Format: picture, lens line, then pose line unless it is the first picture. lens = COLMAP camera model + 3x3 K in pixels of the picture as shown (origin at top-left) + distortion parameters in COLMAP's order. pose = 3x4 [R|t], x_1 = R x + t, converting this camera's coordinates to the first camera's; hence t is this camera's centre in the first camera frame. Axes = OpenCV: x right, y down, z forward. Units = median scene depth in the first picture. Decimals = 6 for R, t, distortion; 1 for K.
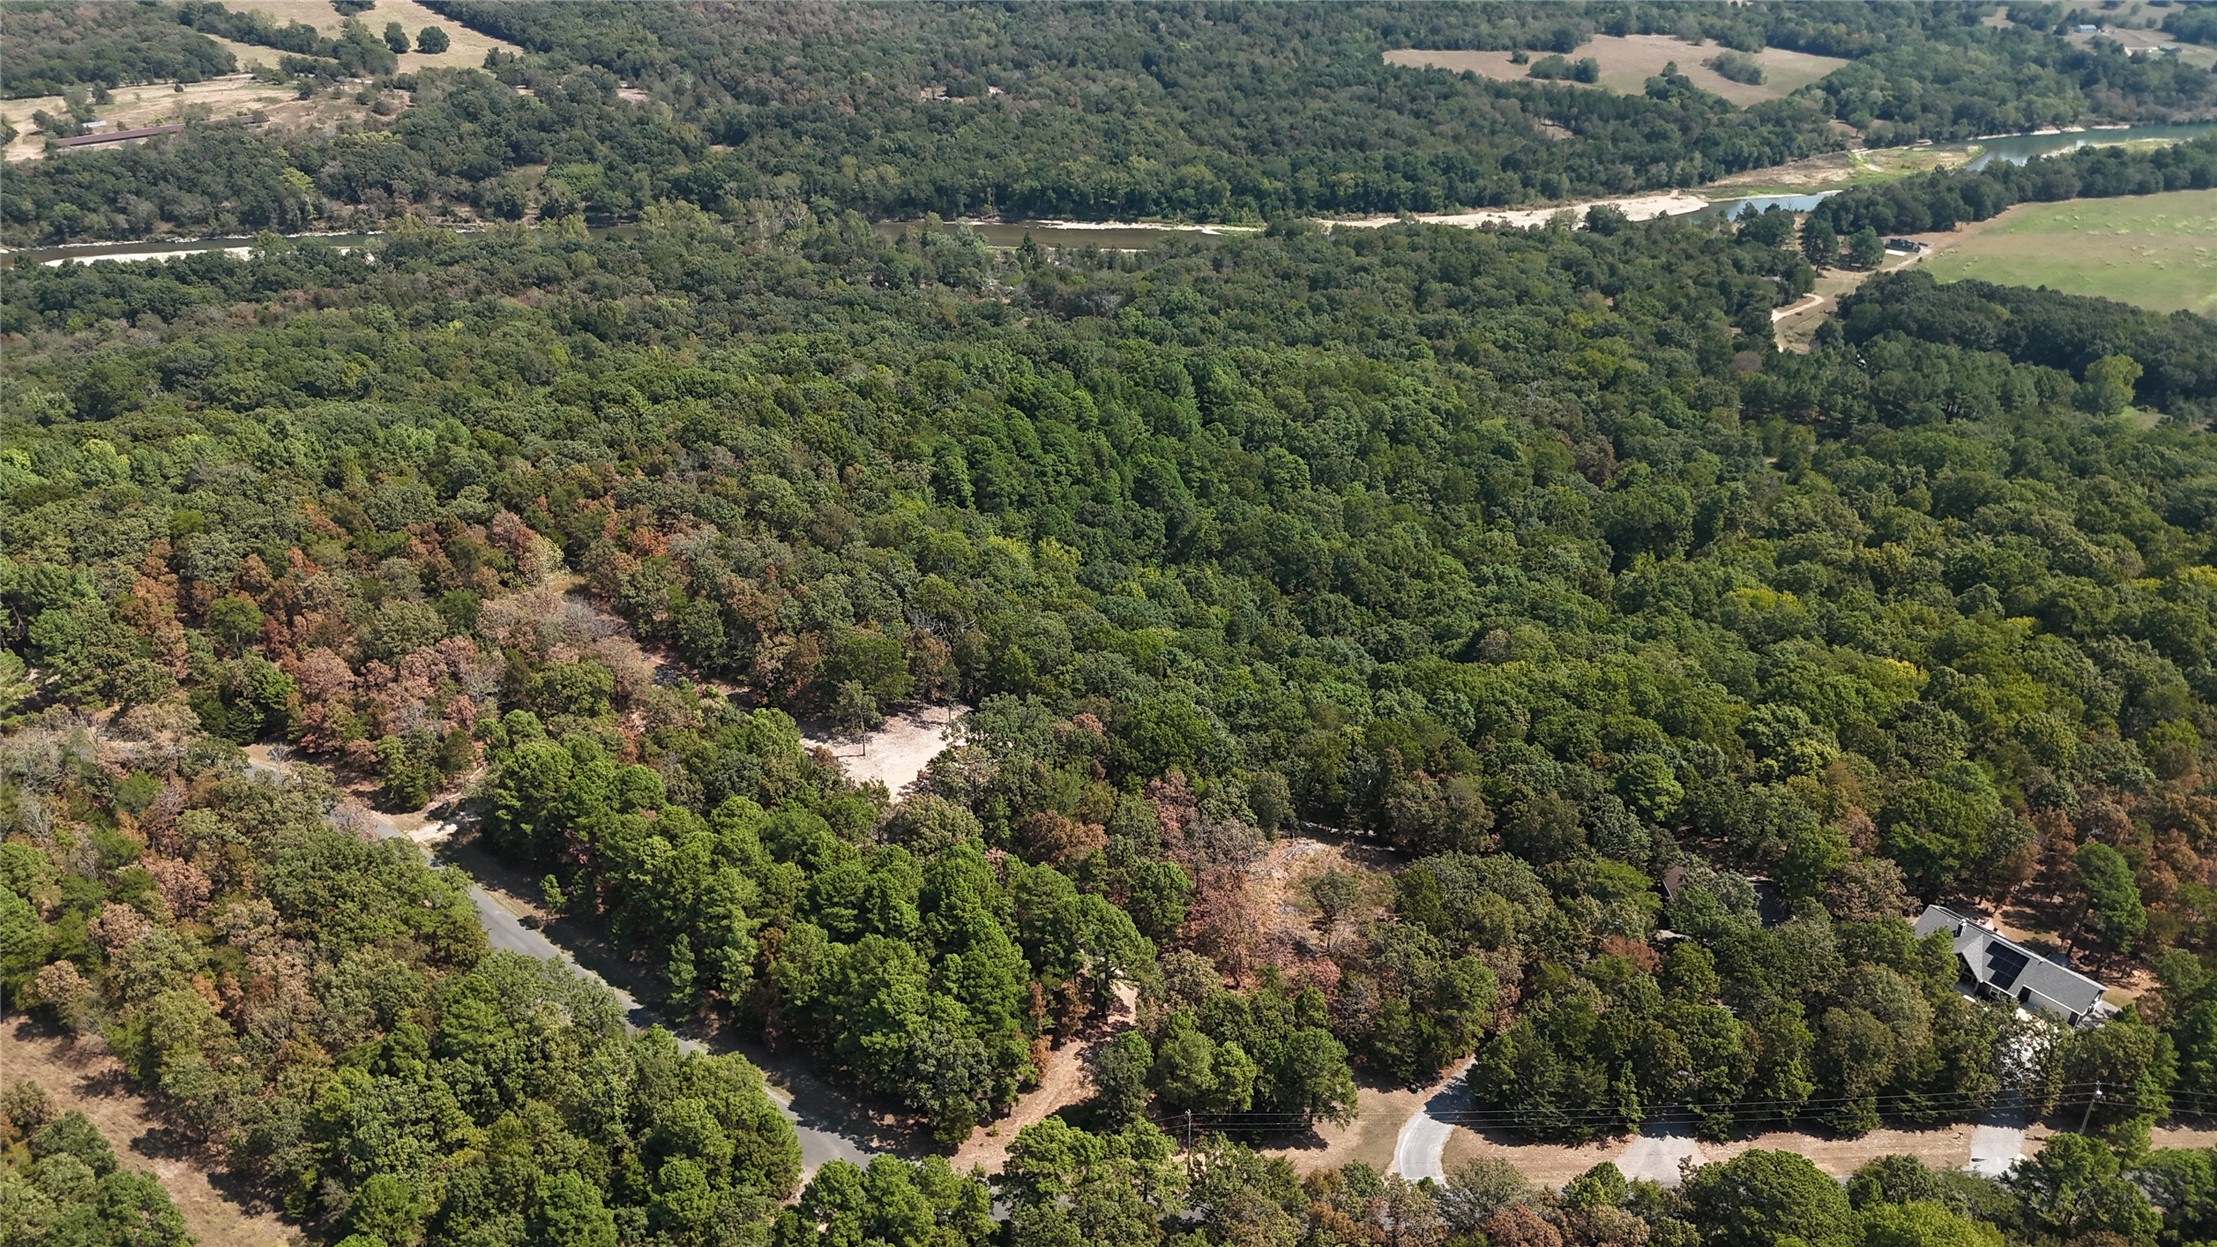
lens RADIAL K [[1637.1, 0, 1110.5], [0, 1637.1, 620.2], [0, 0, 1]] dist [0.073236, -0.075433]
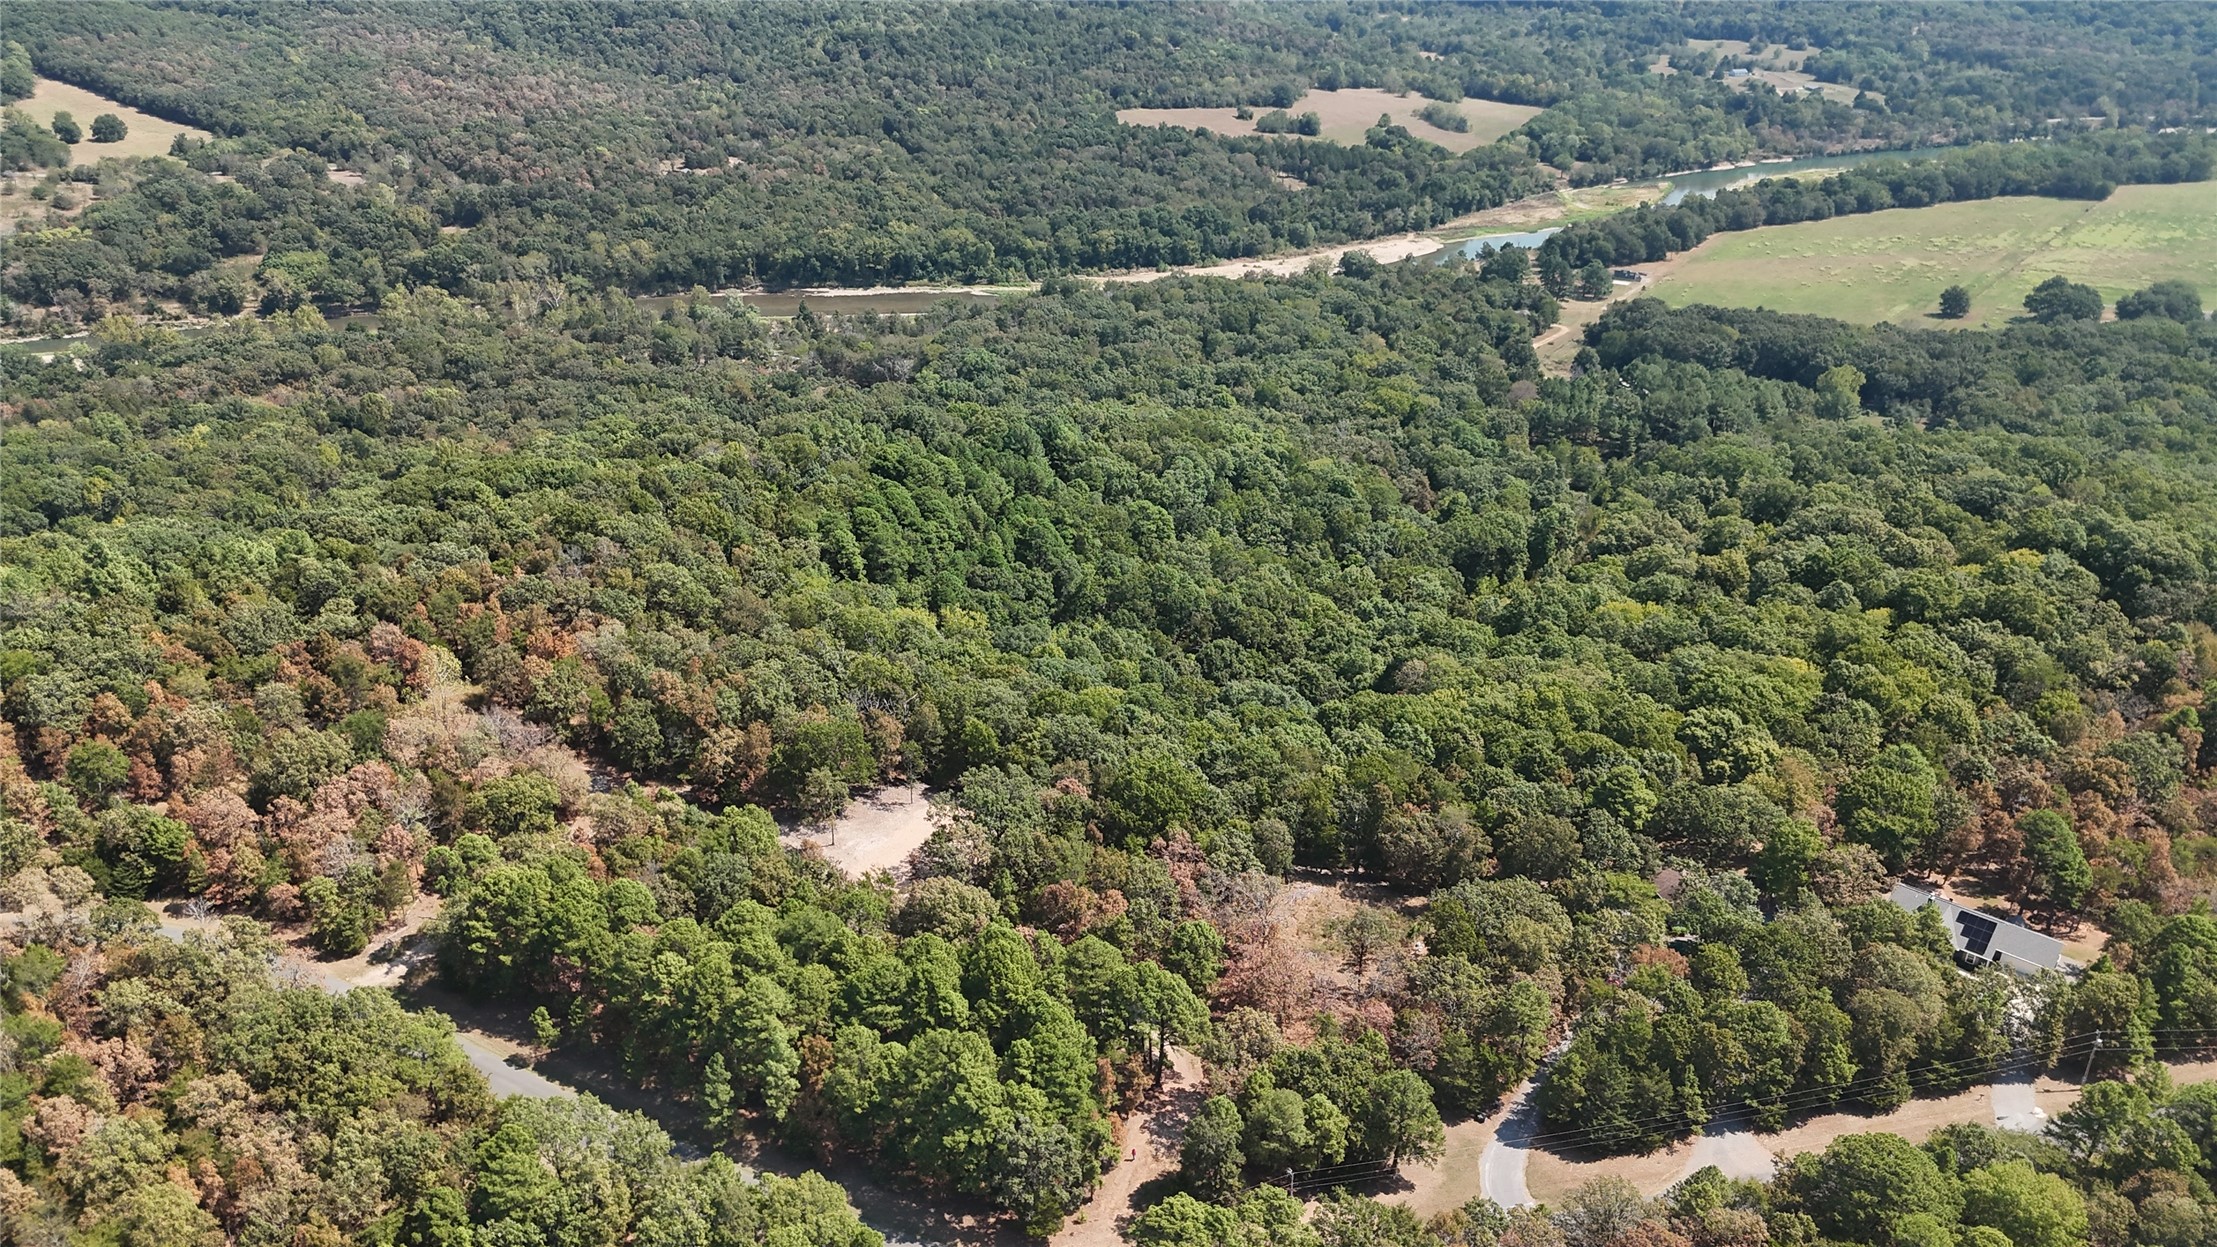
lens RADIAL K [[1637.1, 0, 1110.5], [0, 1637.1, 620.2], [0, 0, 1]] dist [0.073236, -0.075433]
pose [[0.983932, -0.079655, 0.159792, -0.132495], [0.085167, 0.995975, -0.027937, -0.007739], [-0.156923, 0.041097, 0.986755, 0.020749]]
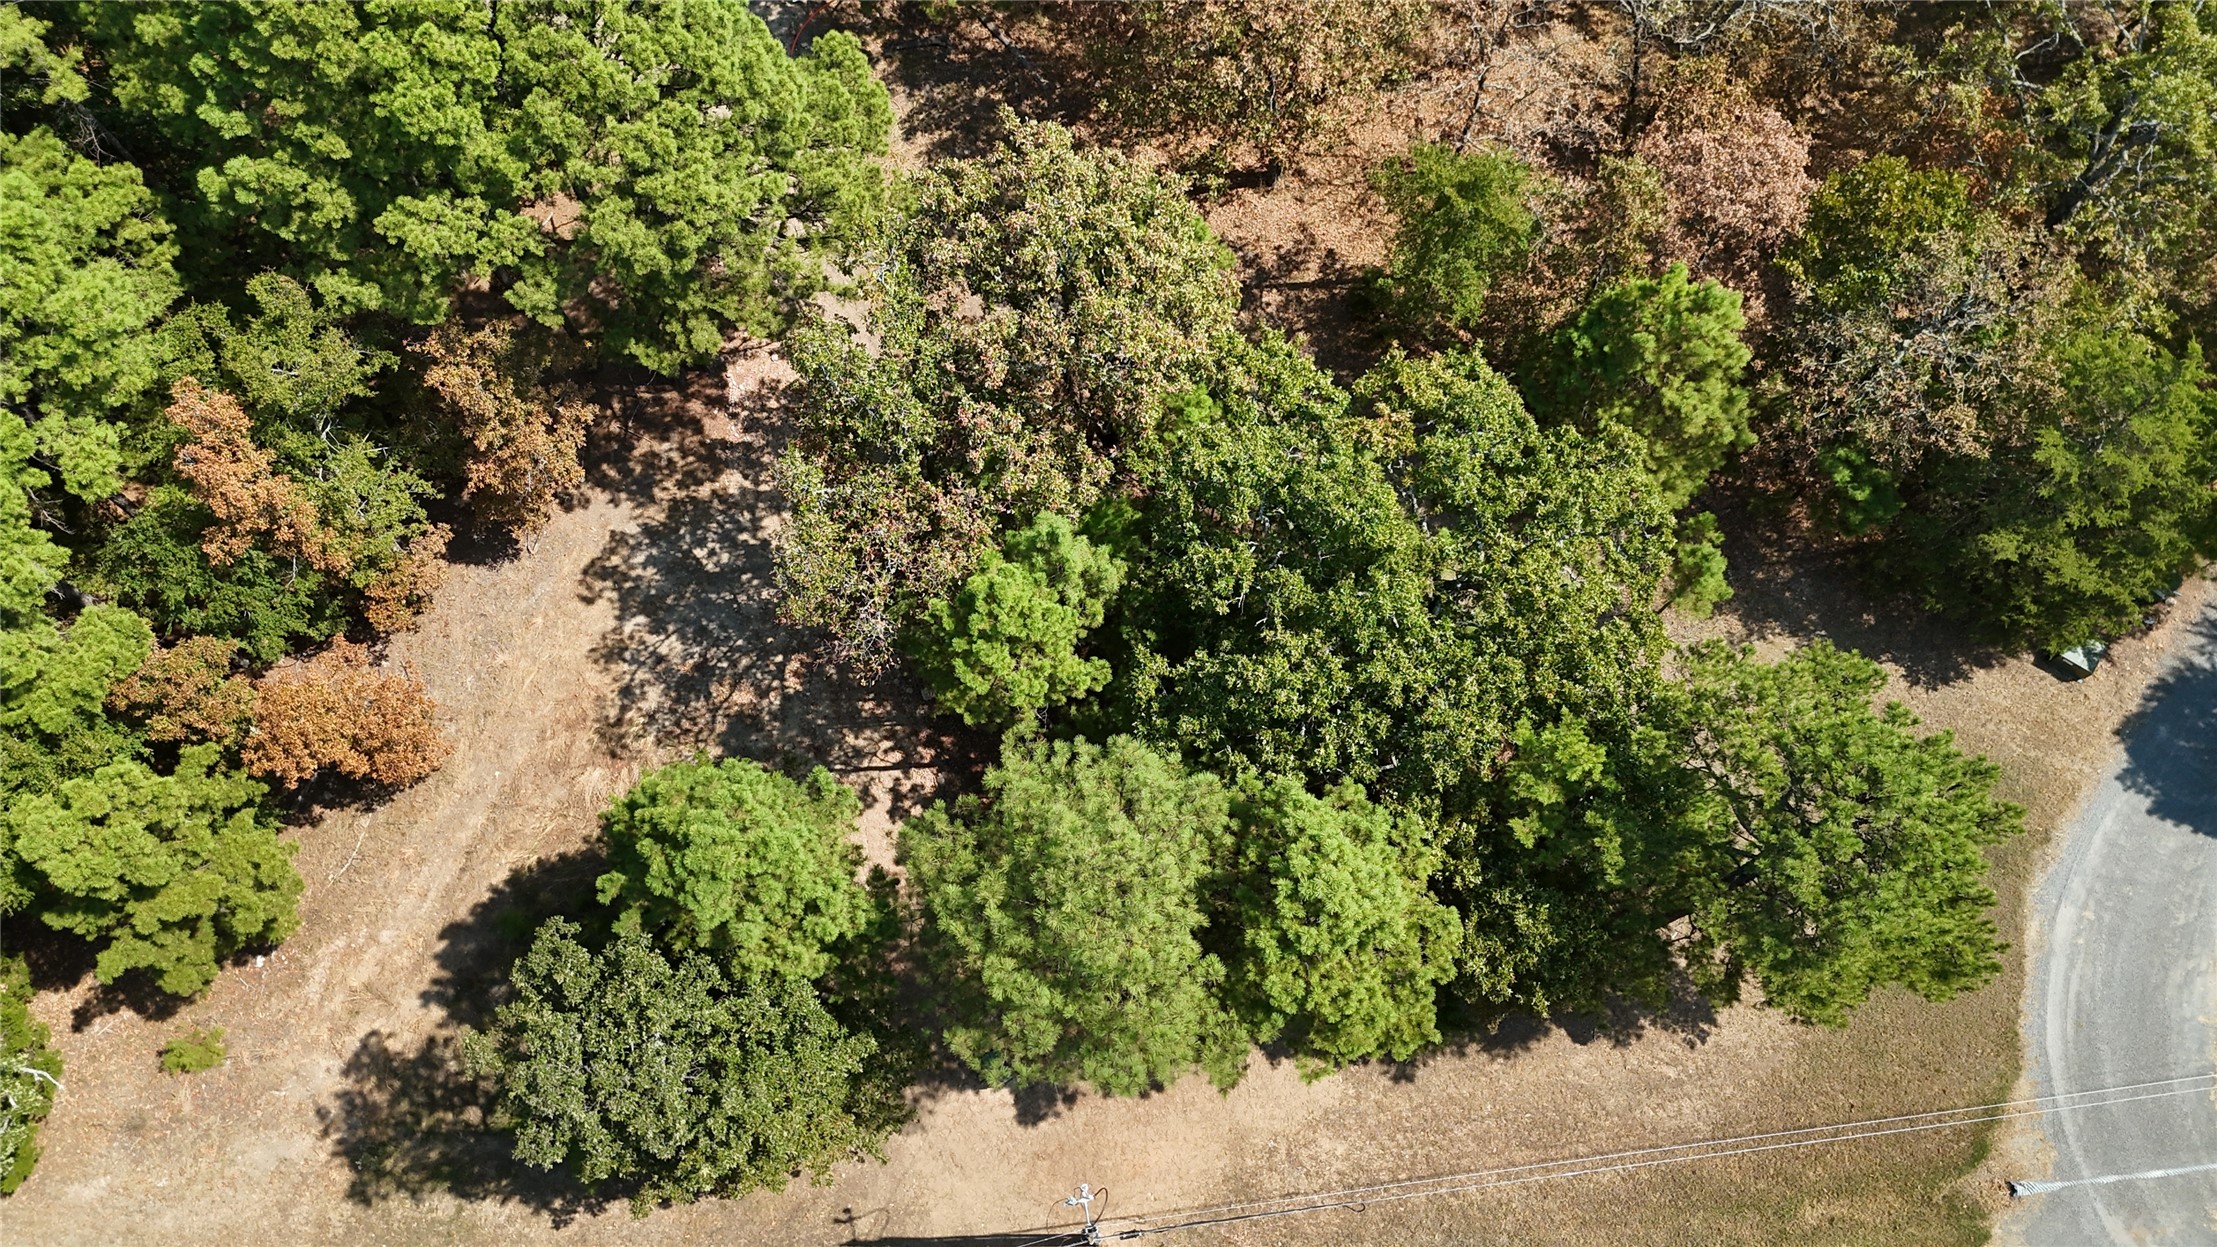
lens RADIAL K [[1663.6, 0, 1108.5], [0, 1663.6, 623.5], [0, 0, 1]] dist [0.070295, -0.083562]
pose [[0.997080, -0.071615, 0.026514, 0.034686], [0.037729, 0.763831, 0.644312, 0.094379], [-0.066394, -0.641431, 0.764303, 0.630018]]
